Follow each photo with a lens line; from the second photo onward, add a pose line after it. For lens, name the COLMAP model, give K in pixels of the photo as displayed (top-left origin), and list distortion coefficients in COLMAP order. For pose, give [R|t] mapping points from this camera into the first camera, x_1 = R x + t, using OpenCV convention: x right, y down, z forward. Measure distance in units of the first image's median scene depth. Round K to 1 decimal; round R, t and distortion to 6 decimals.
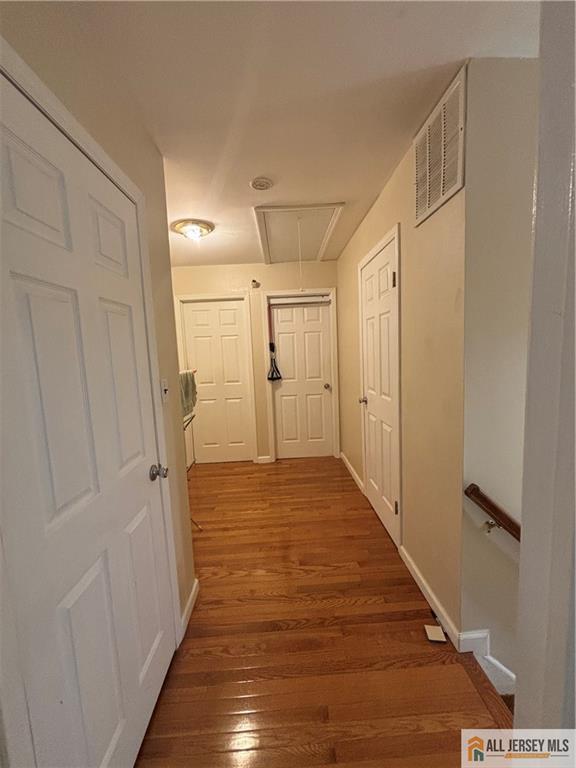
lens RADIAL K [[308.7, 0, 288.1], [0, 308.7, 381.0], [0, 0, 1]] dist [-0.000725, -0.000202]
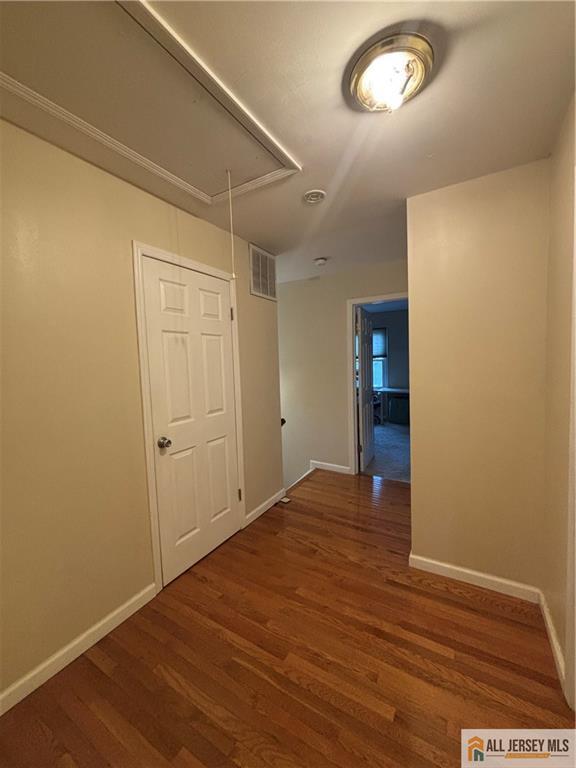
lens RADIAL K [[308.7, 0, 286.6], [0, 308.7, 382.1], [0, 0, 1]] dist [-0.000725, -0.000202]
pose [[-0.833570, 0.042859, 0.550749, -0.437582], [0.143278, 0.979642, 0.140619, -0.157113], [-0.533510, 0.196125, -0.822740, 1.575765]]
